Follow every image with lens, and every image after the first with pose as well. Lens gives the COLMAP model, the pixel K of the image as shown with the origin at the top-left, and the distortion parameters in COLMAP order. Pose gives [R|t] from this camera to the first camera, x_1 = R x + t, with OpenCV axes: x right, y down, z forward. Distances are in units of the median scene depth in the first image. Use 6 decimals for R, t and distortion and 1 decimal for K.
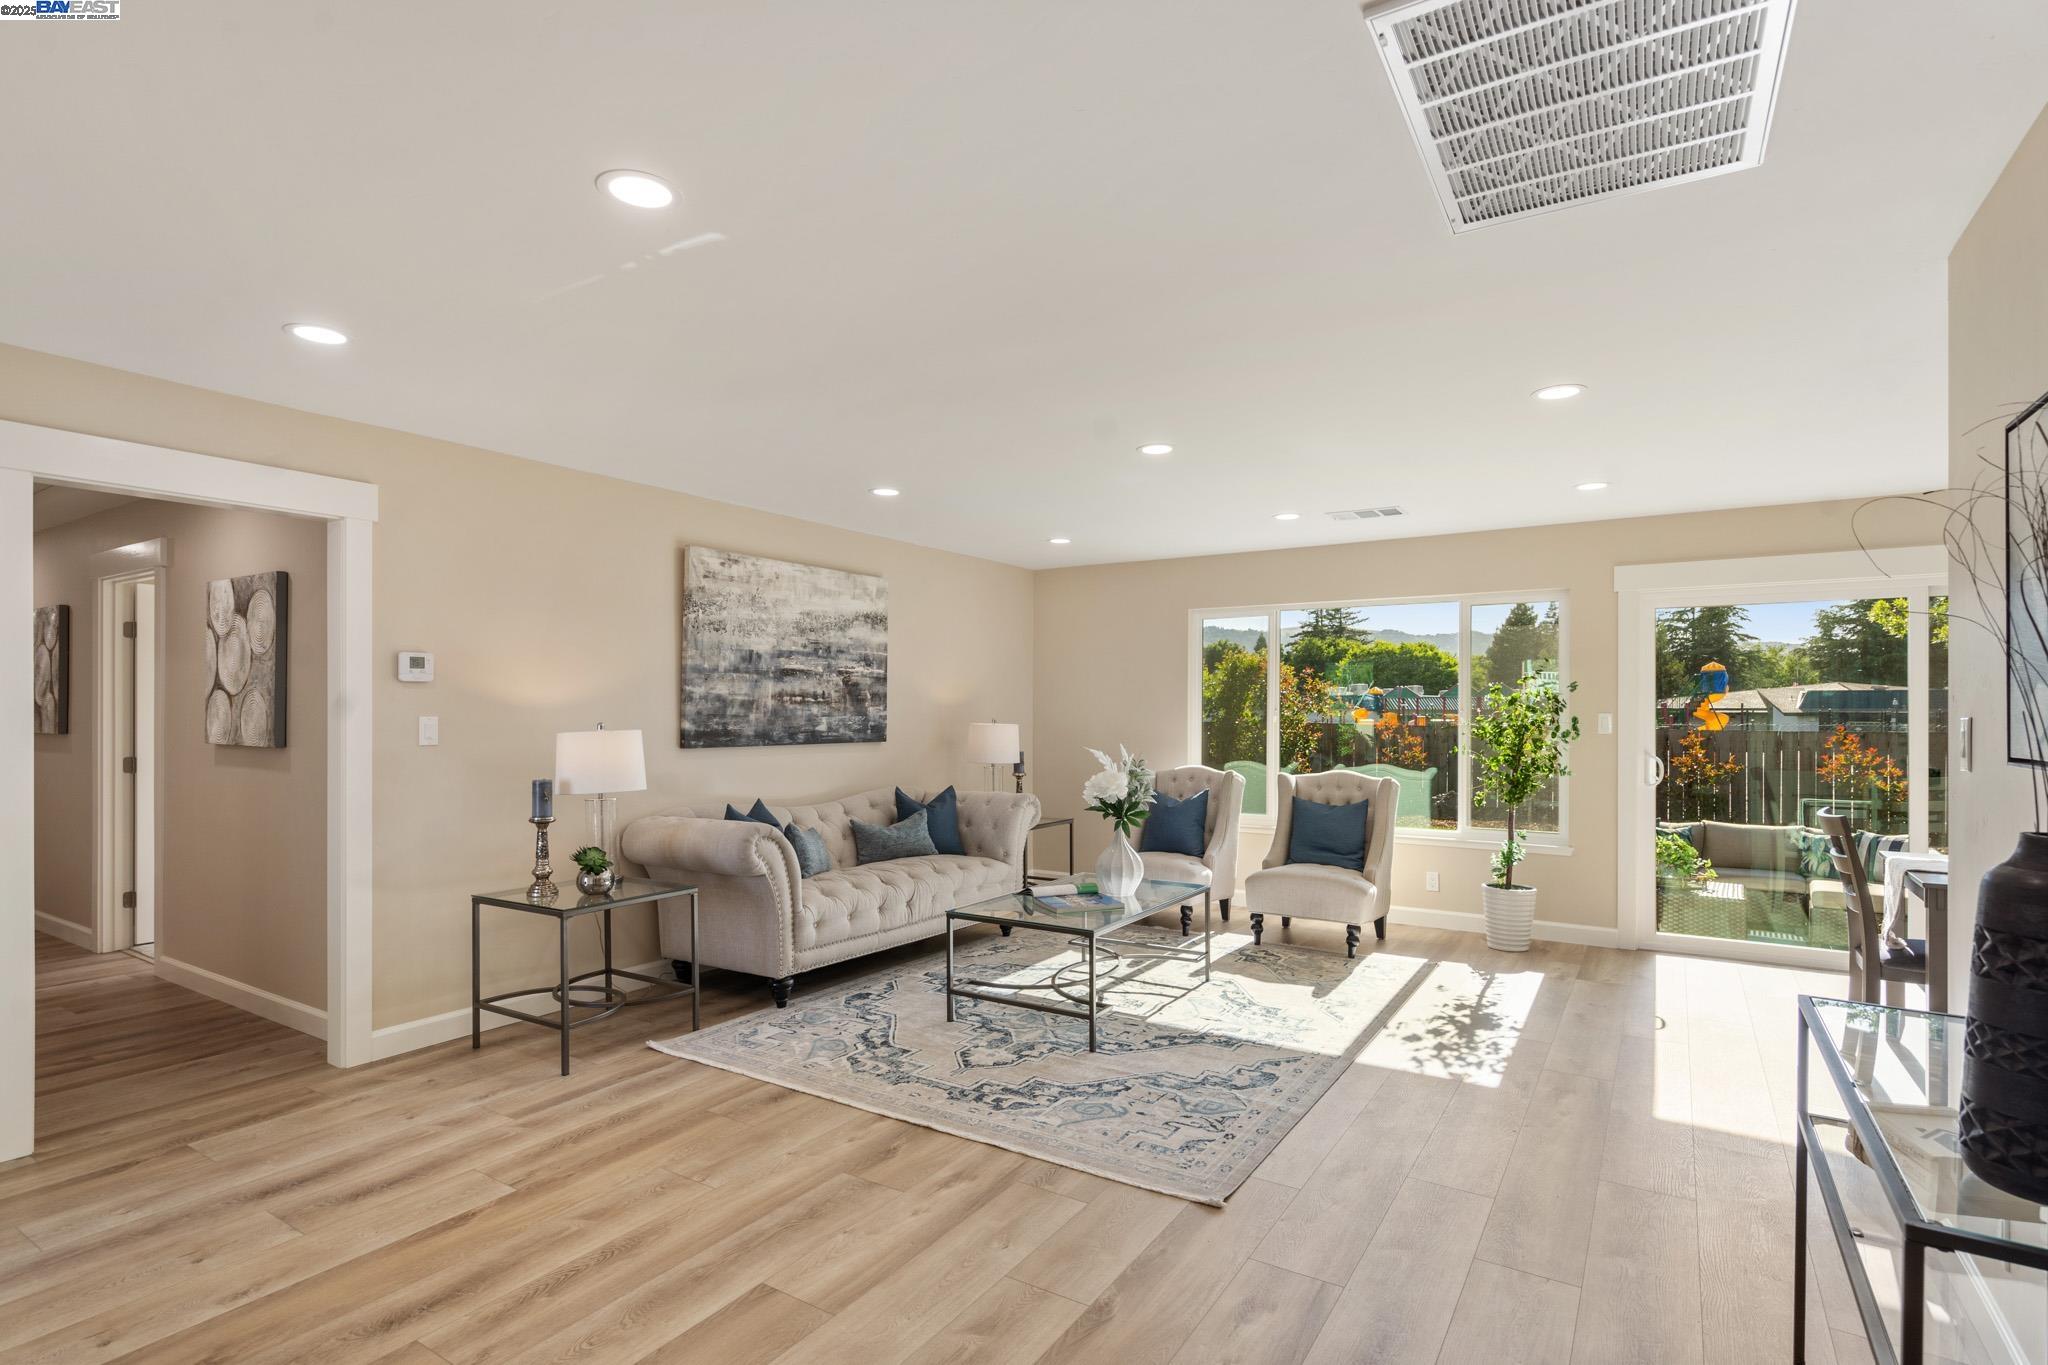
lens RADIAL K [[1030.6, 0, 993.1], [0, 1030.6, 719.1], [0, 0, 1]] dist [0.014262, -0.003871]
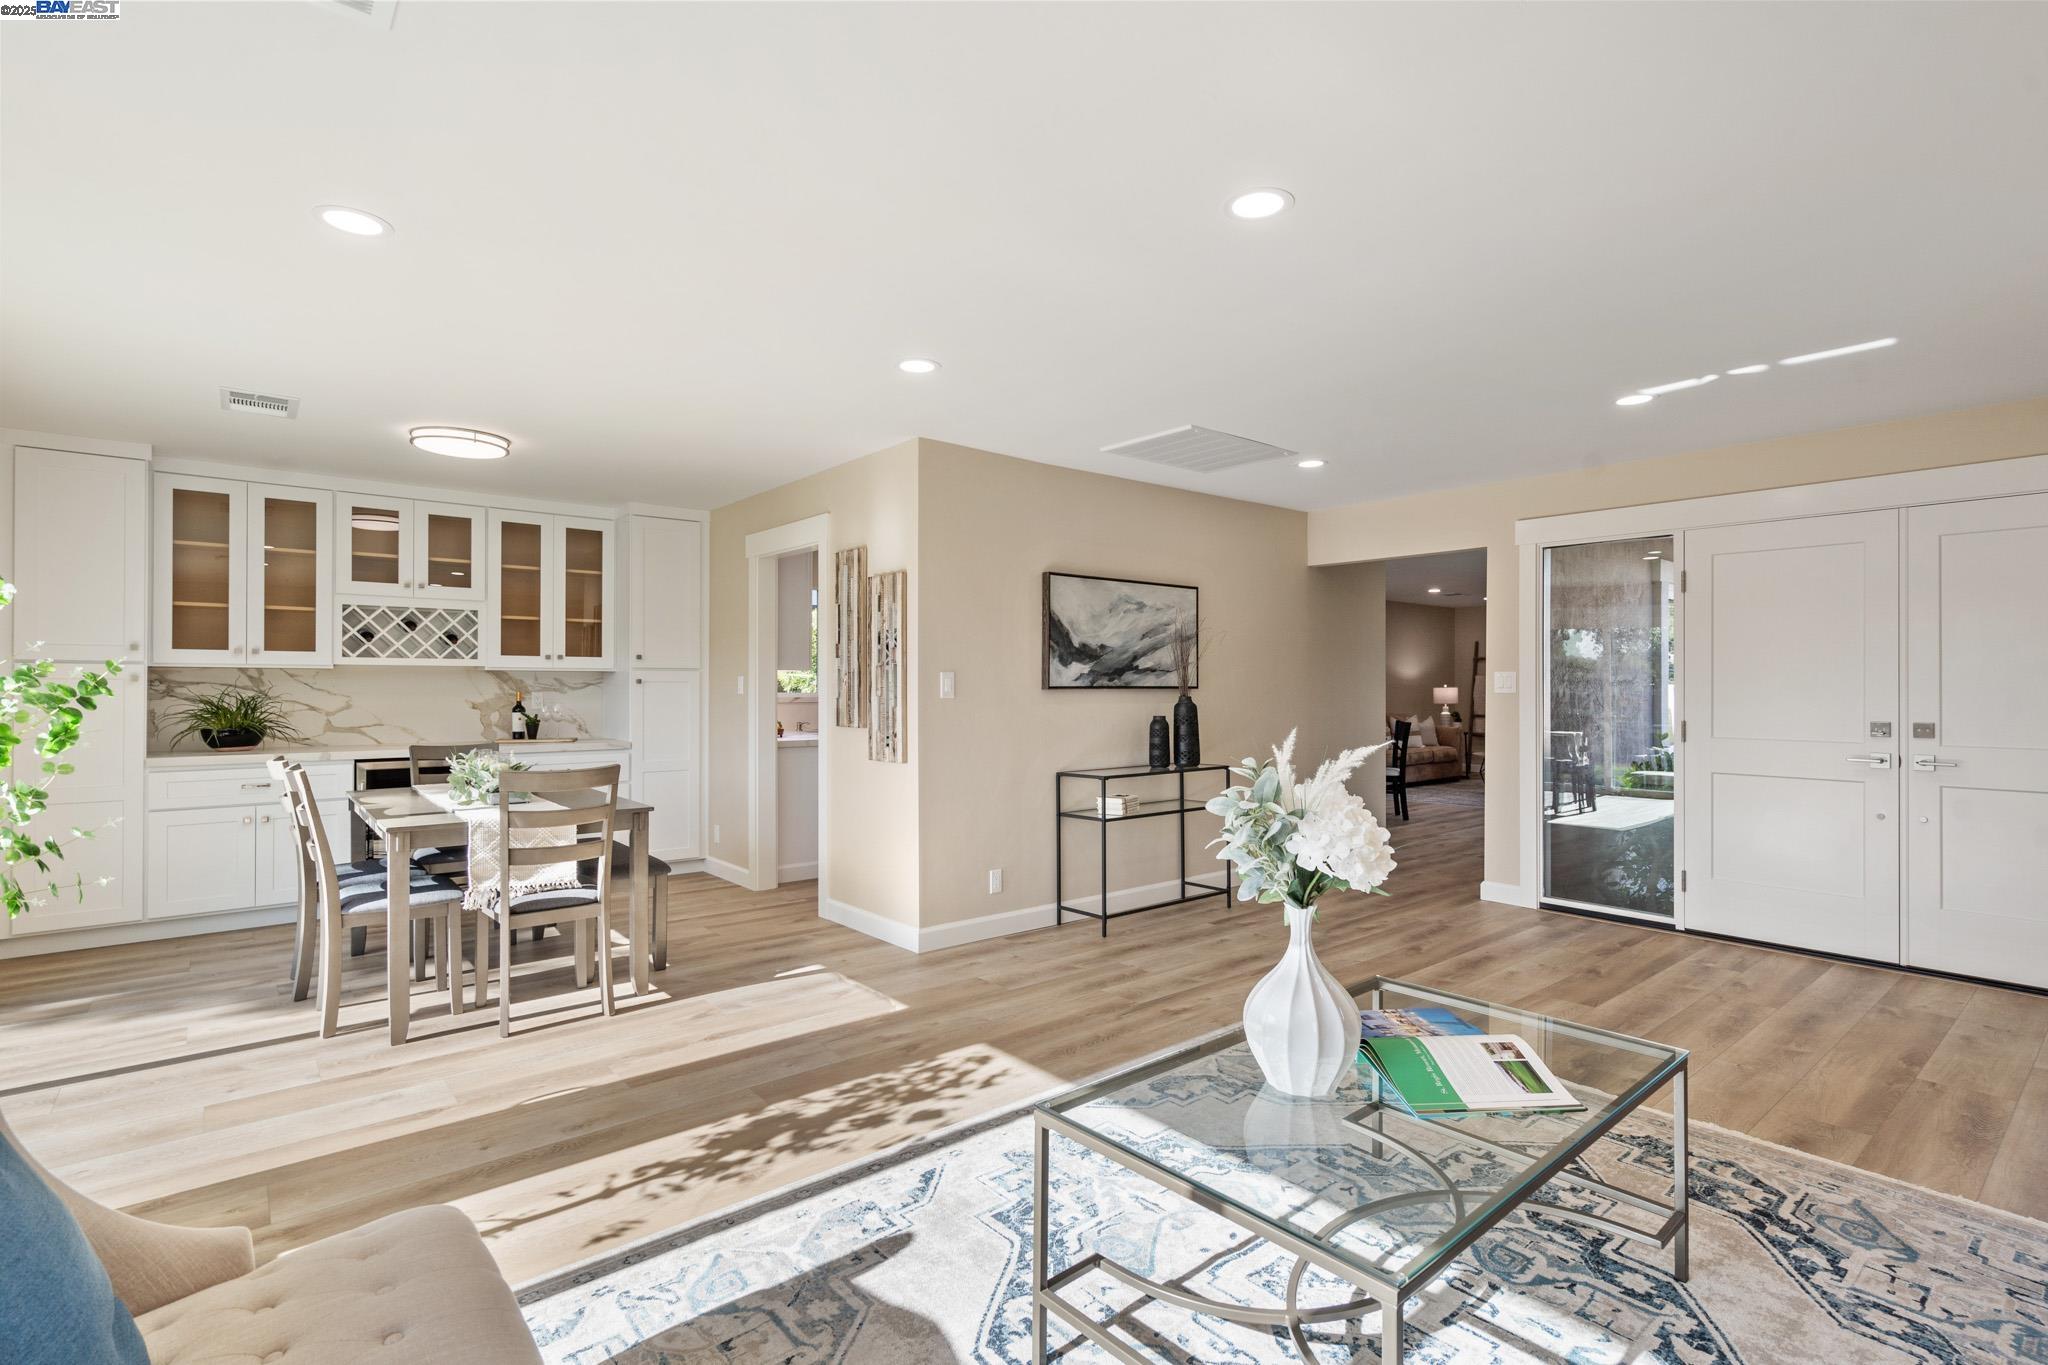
lens RADIAL K [[938.0, 0, 1035.0], [0, 938.0, 681.8], [0, 0, 1]] dist [-0.003701, 0.002061]
pose [[-0.961598, 0.006509, 0.274385, 0.108900], [0.005770, 0.999977, -0.003501, 0.002556], [-0.274402, -0.001783, -0.961613, 1.235462]]
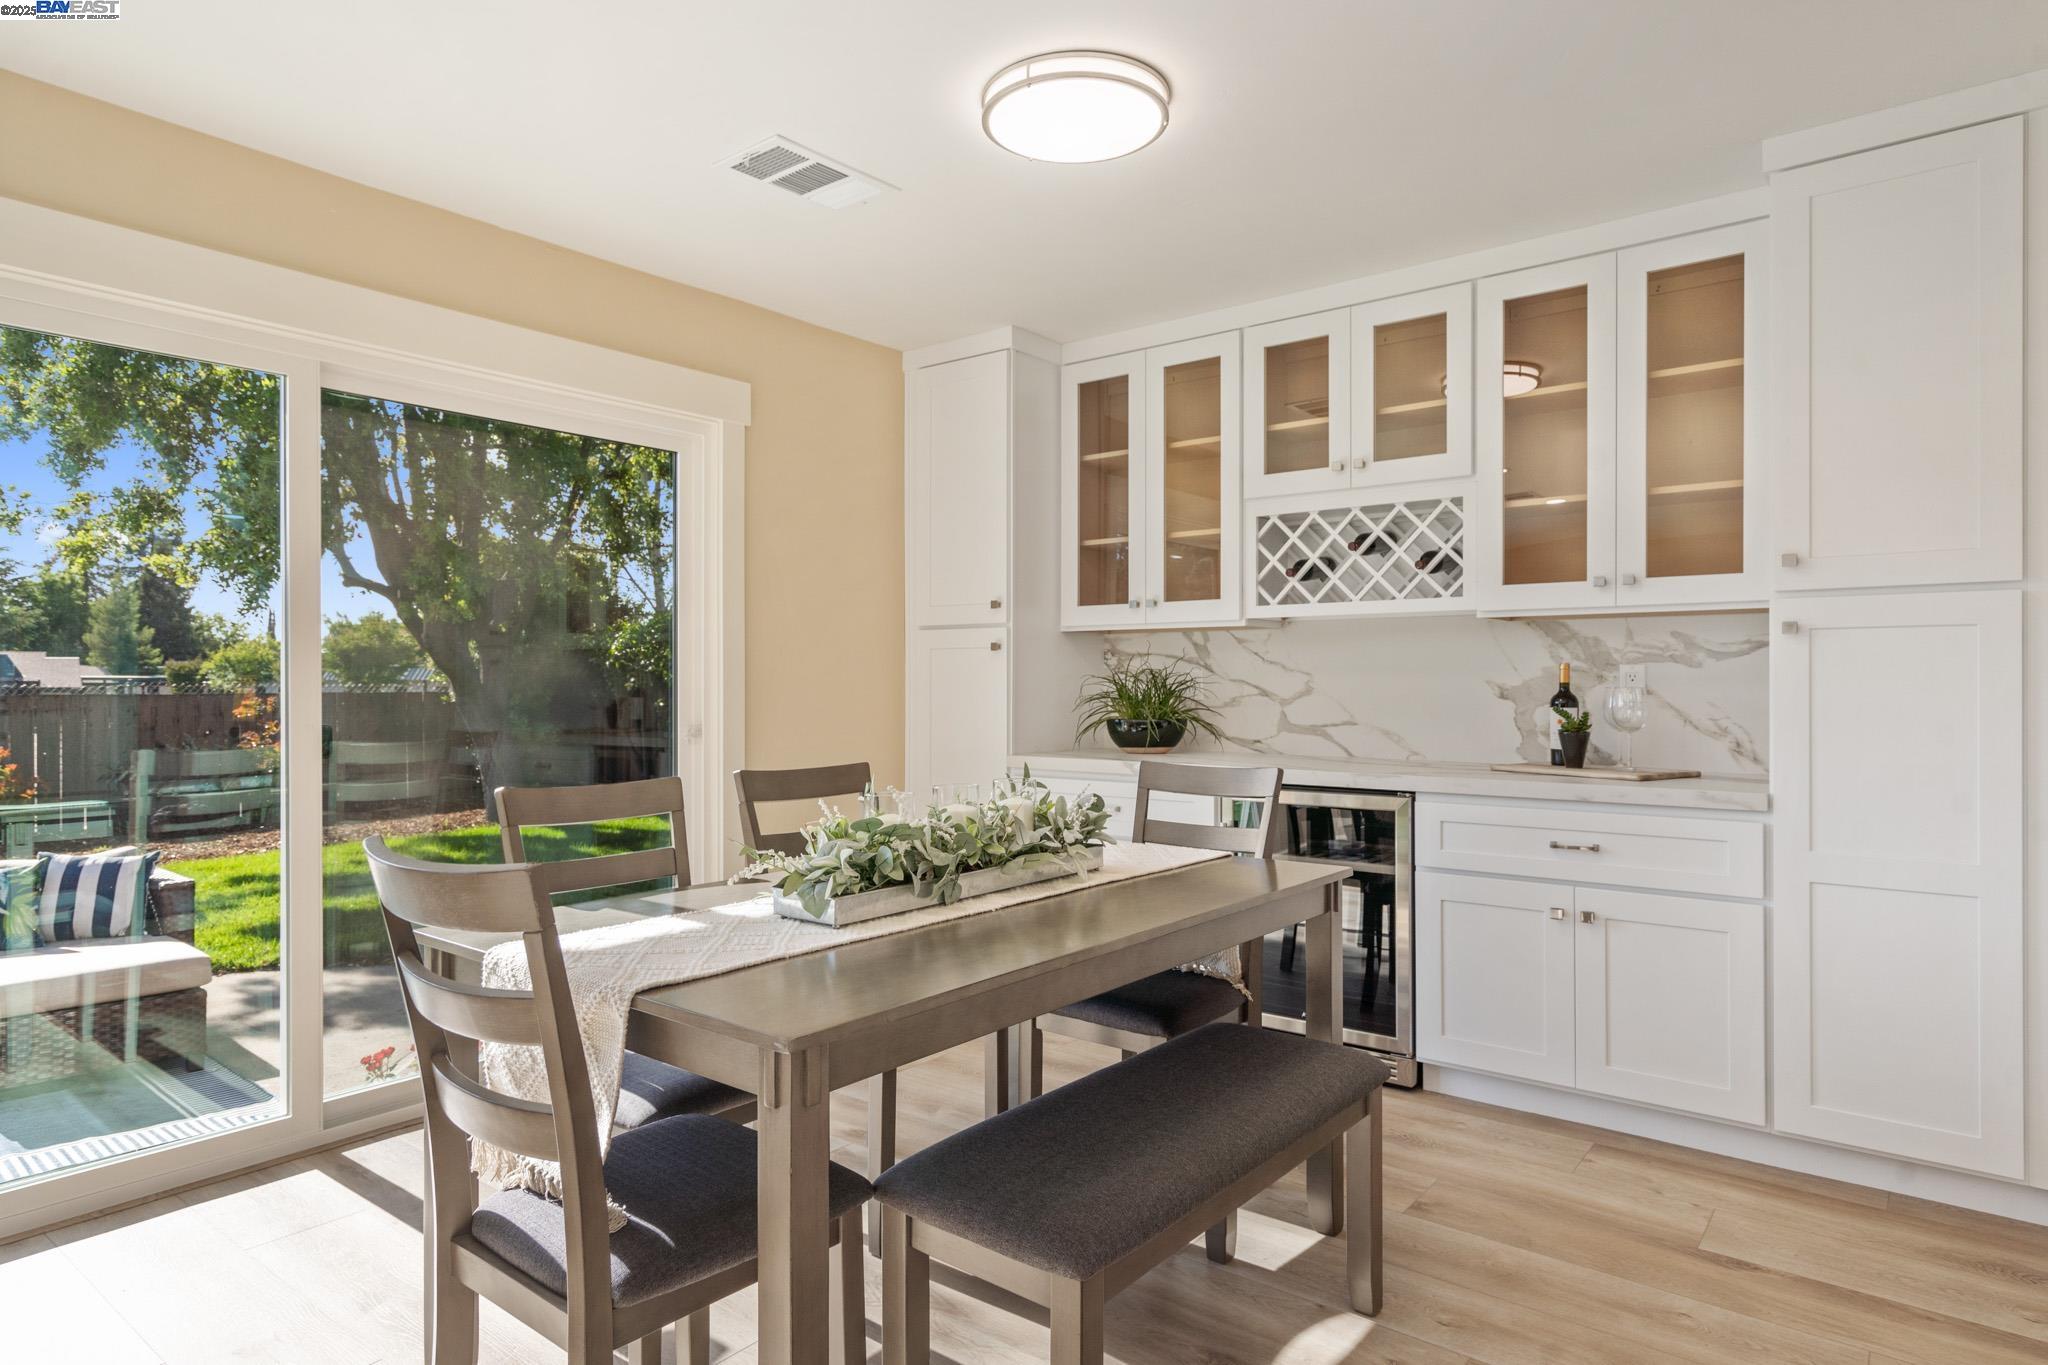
lens RADIAL K [[1172.4, 0, 1005.2], [0, 1172.4, 690.9], [0, 0, 1]] dist [0.004469, -0.000156]
pose [[0.092494, -0.000703, 0.995713, 0.344010], [0.002236, 0.999997, 0.000498, 0.021752], [-0.995711, 0.002180, 0.092495, 0.555667]]
